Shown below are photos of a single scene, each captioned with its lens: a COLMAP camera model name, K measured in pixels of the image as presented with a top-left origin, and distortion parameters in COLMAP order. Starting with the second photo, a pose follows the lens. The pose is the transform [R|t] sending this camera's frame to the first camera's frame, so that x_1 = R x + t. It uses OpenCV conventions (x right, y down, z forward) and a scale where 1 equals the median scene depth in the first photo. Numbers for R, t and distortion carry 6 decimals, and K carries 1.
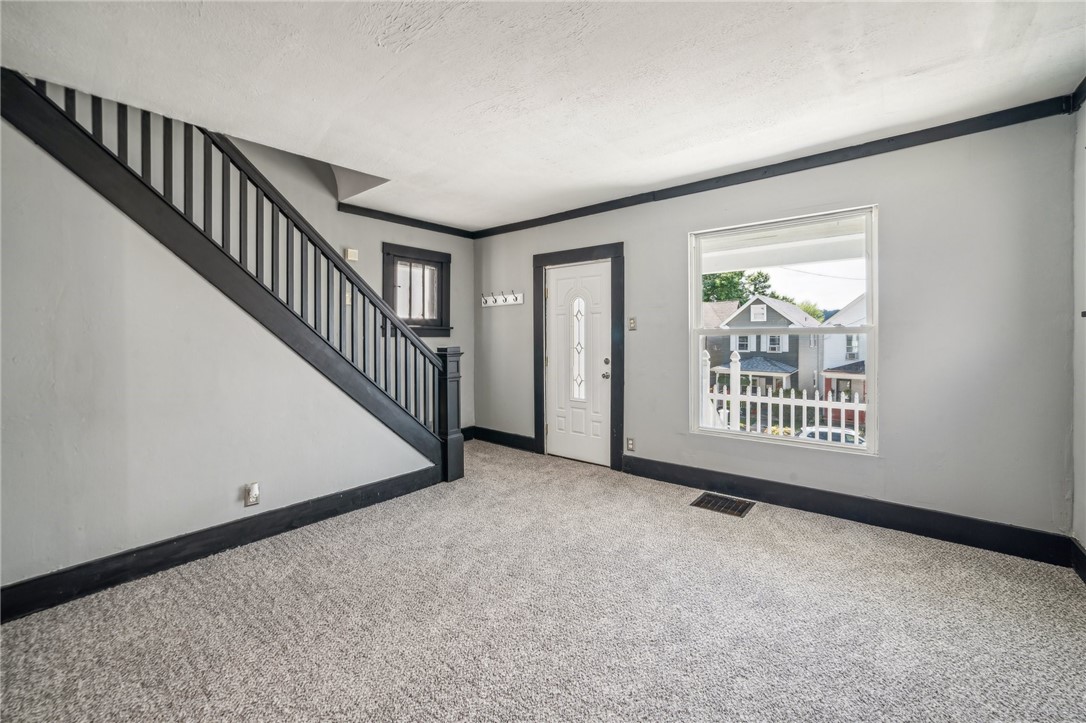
lens RADIAL K [[443.1, 0, 539.5], [0, 443.1, 334.3], [0, 0, 1]] dist [-0.031825, 0.017677]
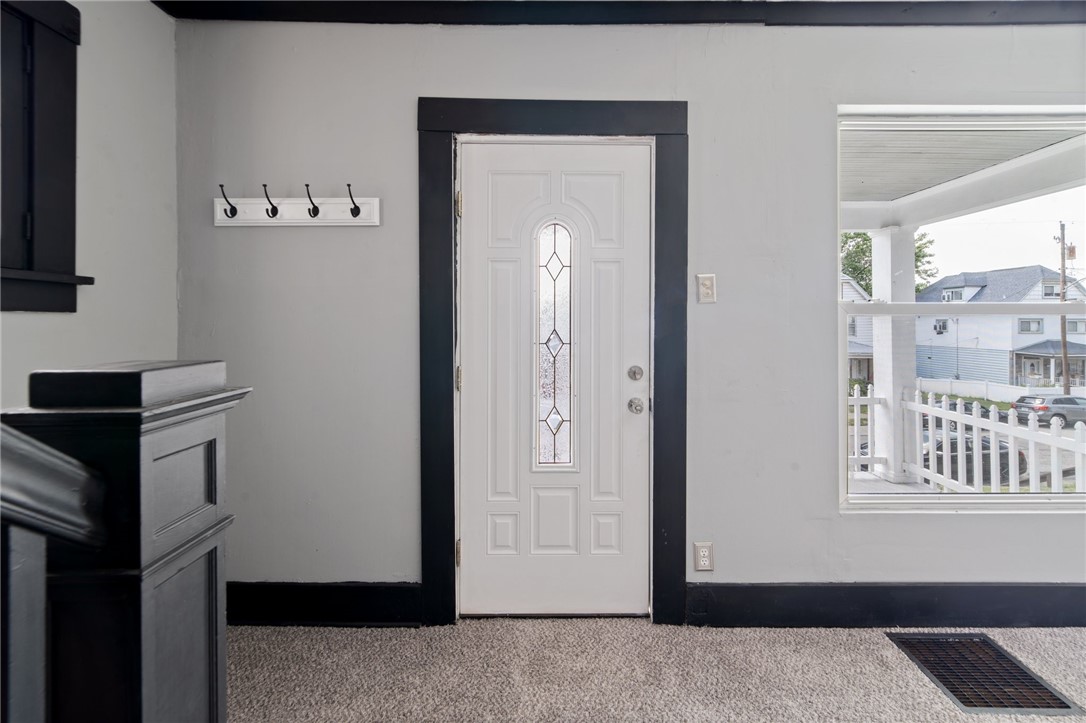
lens RADIAL K [[417.5, 0, 544.7], [0, 417.5, 324.2], [0, 0, 1]] dist [0.007940, 0.000075]
pose [[0.761692, 0.003994, 0.647927, -0.173989], [-0.009912, 0.999936, 0.005488, 0.010678], [-0.647863, -0.010603, 0.761683, 0.708884]]
